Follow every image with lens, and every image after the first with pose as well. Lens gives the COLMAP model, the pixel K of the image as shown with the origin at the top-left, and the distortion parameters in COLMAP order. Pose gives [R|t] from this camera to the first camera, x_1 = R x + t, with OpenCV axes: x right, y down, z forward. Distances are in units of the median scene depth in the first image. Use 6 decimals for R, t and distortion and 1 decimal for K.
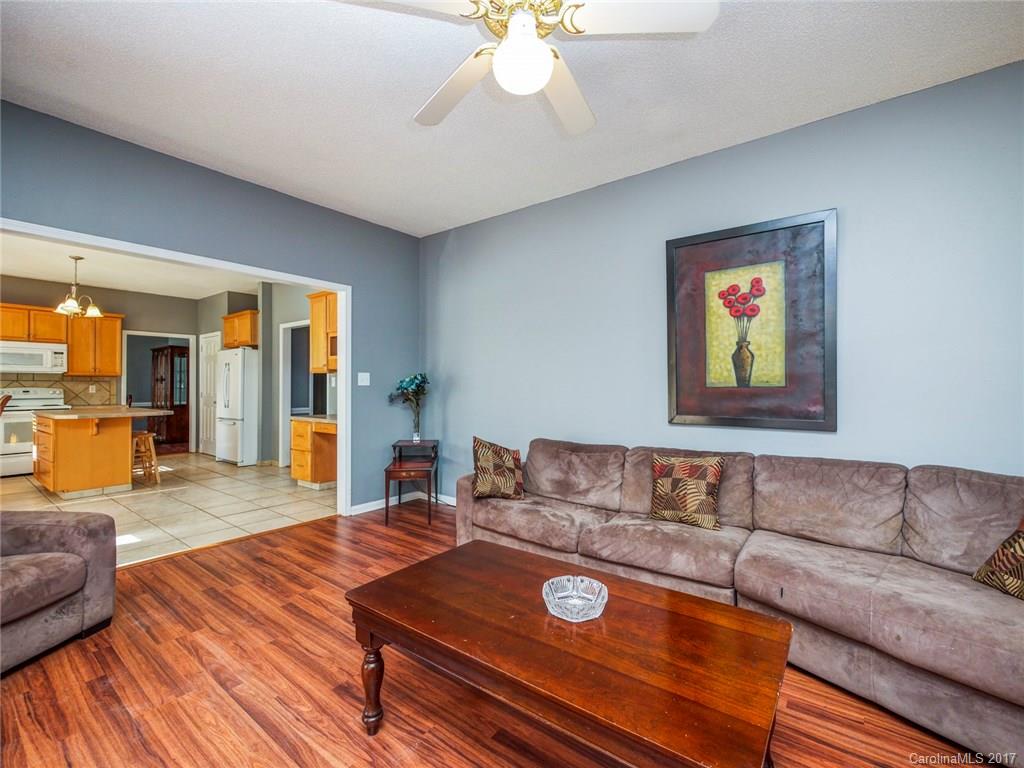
lens RADIAL K [[452.6, 0, 515.0], [0, 452.6, 385.1], [0, 0, 1]] dist [-0.000564, 0.000413]
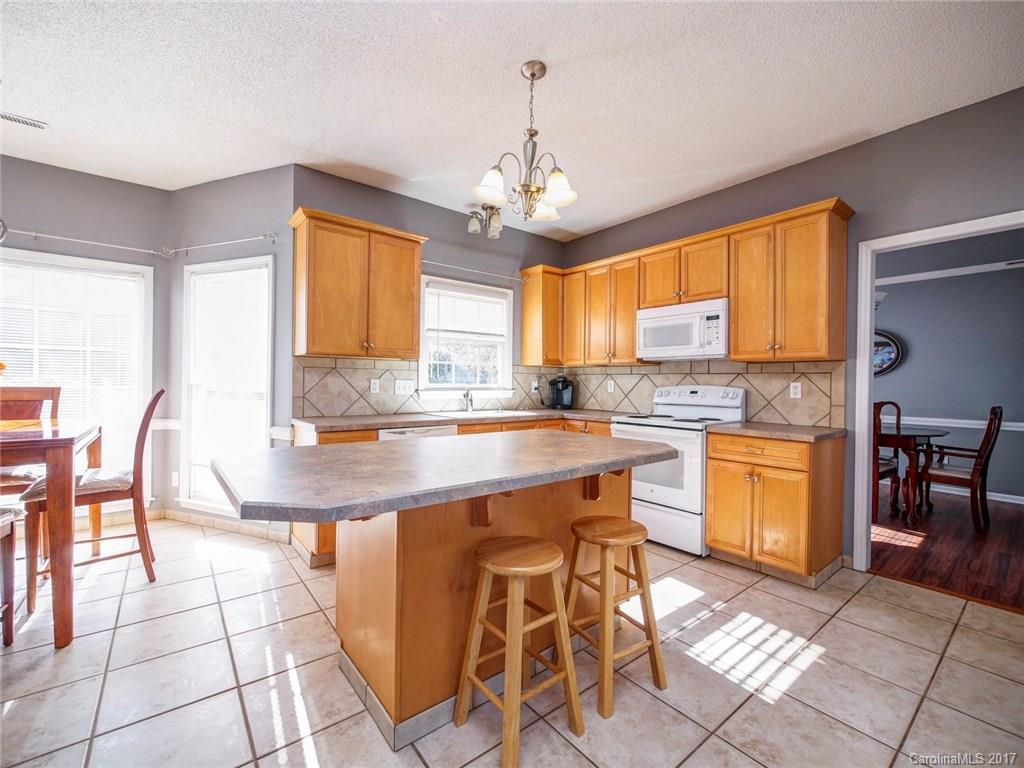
lens RADIAL K [[437.5, 0, 512.0], [0, 437.5, 383.8], [0, 0, 1]] dist [-0.003995, -0.000501]
pose [[-0.239235, 0.001406, -0.970961, -0.463009], [-0.009021, 0.999953, 0.003671, 0.003317], [0.970920, 0.009638, -0.239210, 0.867906]]
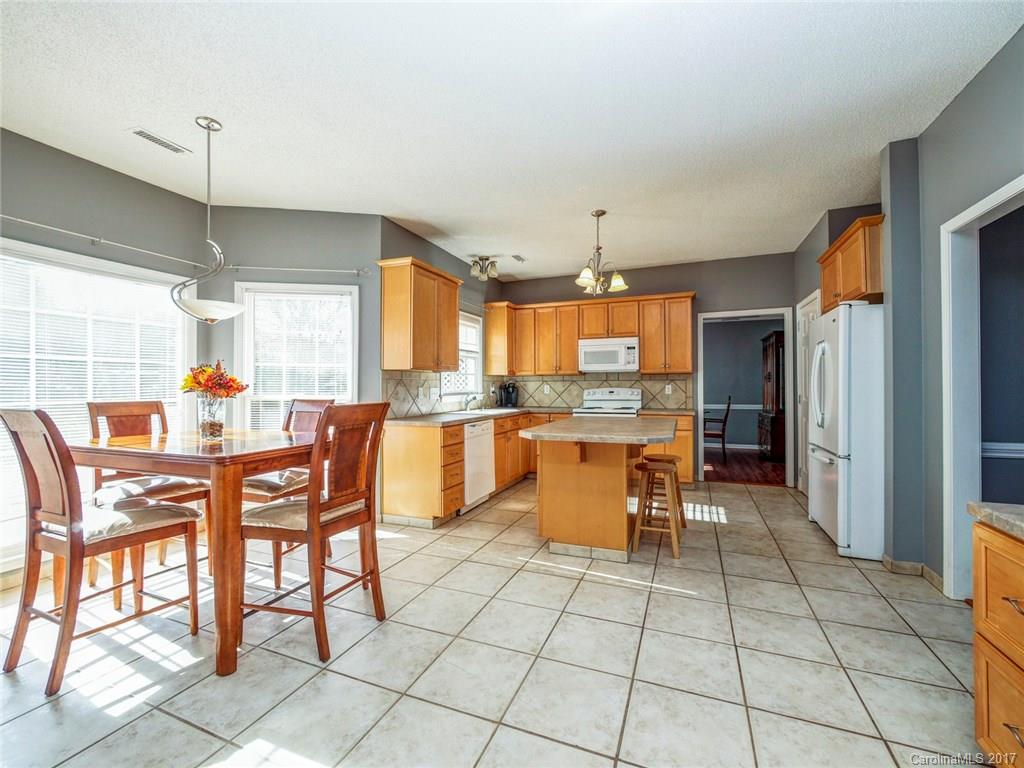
lens RADIAL K [[437.5, 0, 516.5], [0, 437.5, 380.8], [0, 0, 1]] dist [-0.003995, -0.000501]
pose [[0.272477, -0.013713, -0.962064, -0.257462], [0.008479, 0.999894, -0.011851, 0.000191], [0.962125, -0.004928, 0.272565, 0.542772]]
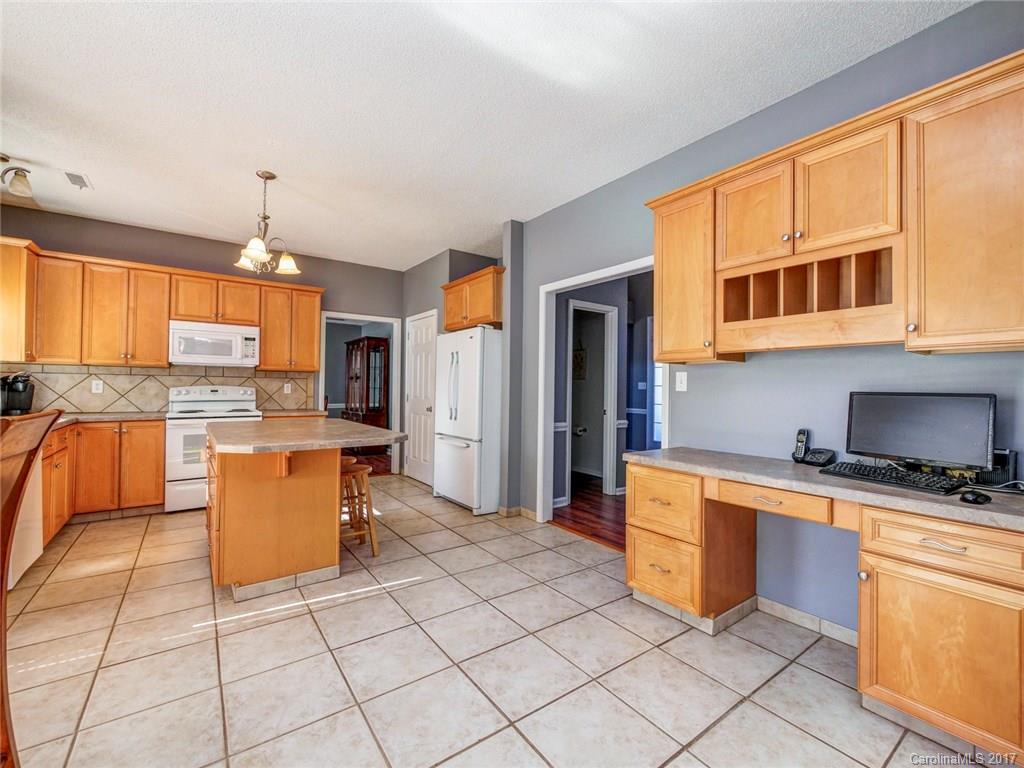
lens RADIAL K [[437.5, 0, 517.8], [0, 437.5, 384.2], [0, 0, 1]] dist [-0.003995, -0.000501]
pose [[0.962018, 0.010449, -0.272787, -0.383548], [-0.012011, 0.999920, -0.004056, 0.000120], [0.272723, 0.007178, 0.962066, 0.423348]]
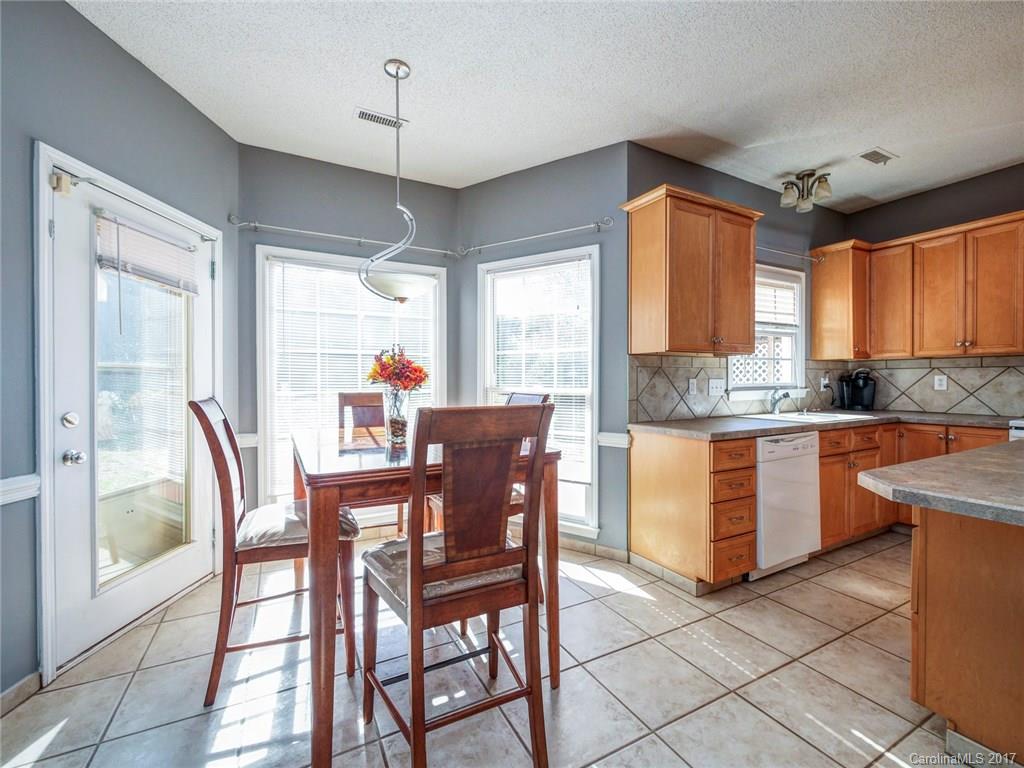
lens RADIAL K [[437.5, 0, 515.4], [0, 437.5, 384.7], [0, 0, 1]] dist [-0.003995, -0.000501]
pose [[-0.411160, 0.010919, -0.911498, -0.431971], [0.008162, 0.999932, 0.008297, 0.002194], [0.911527, -0.004028, -0.411221, 0.602616]]
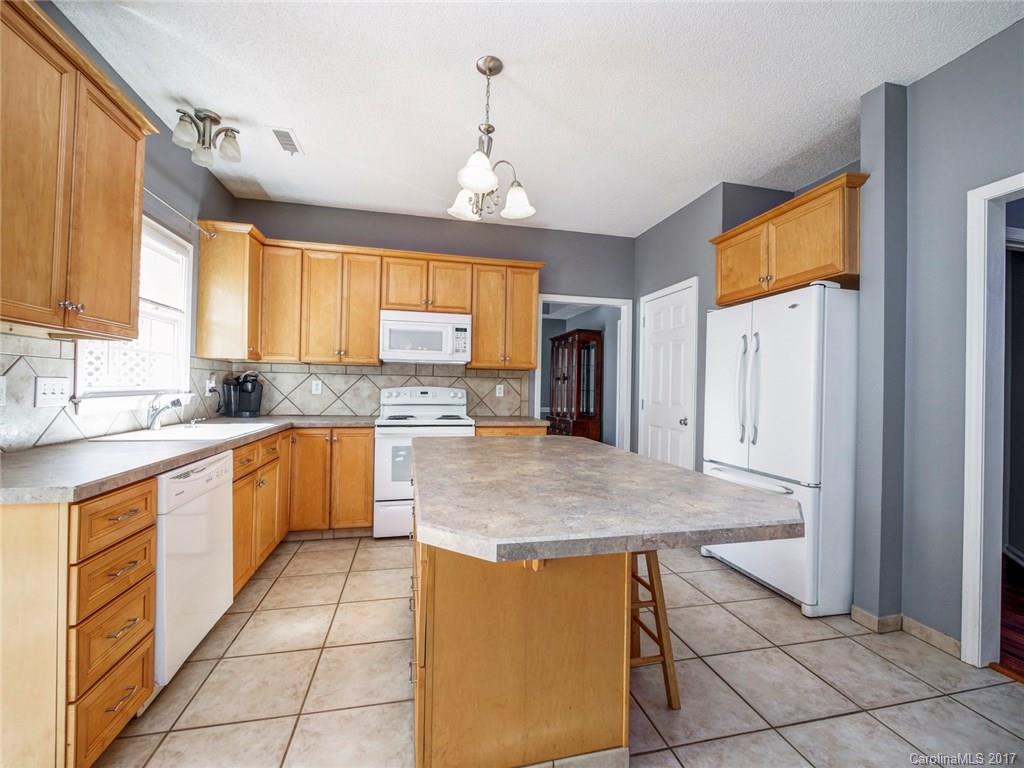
lens RADIAL K [[437.5, 0, 517.4], [0, 437.5, 384.5], [0, 0, 1]] dist [-0.003995, -0.000501]
pose [[0.777249, 0.010877, -0.629099, -0.565516], [-0.016347, 0.999862, -0.002909, 0.001991], [0.628981, 0.012545, 0.777320, 0.577483]]
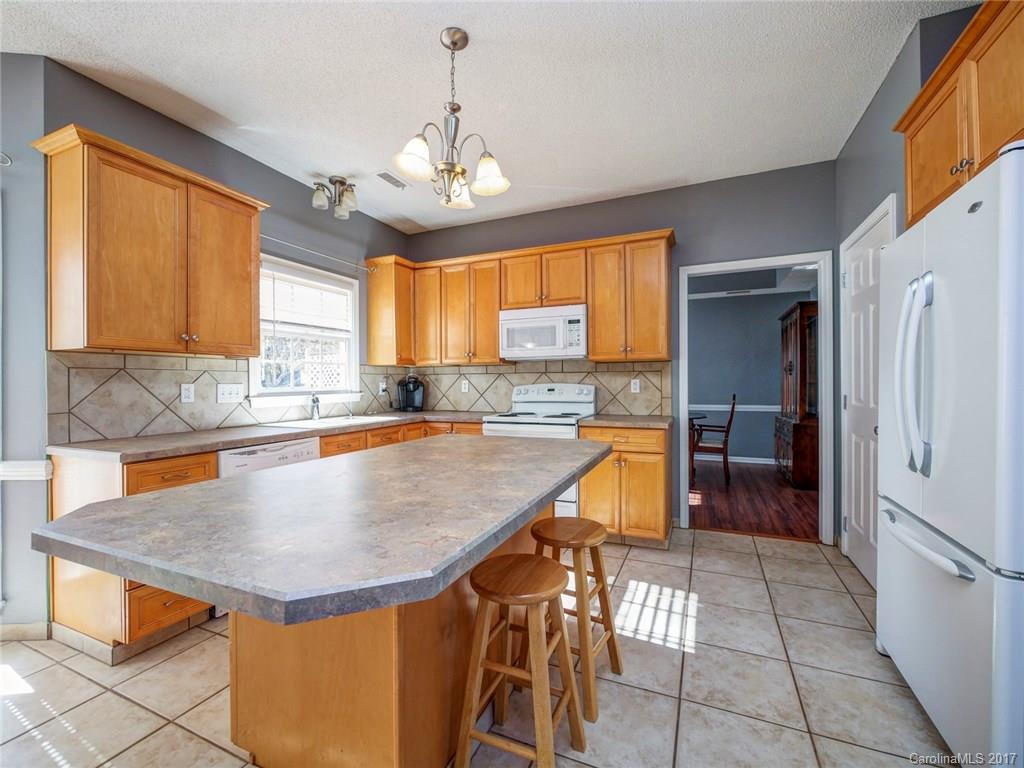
lens RADIAL K [[437.5, 0, 515.0], [0, 437.5, 383.1], [0, 0, 1]] dist [-0.003995, -0.000501]
pose [[0.242332, -0.000013, -0.970193, -0.487220], [0.010643, 0.999940, 0.002645, 0.002652], [0.970135, -0.010967, 0.242318, 0.770852]]
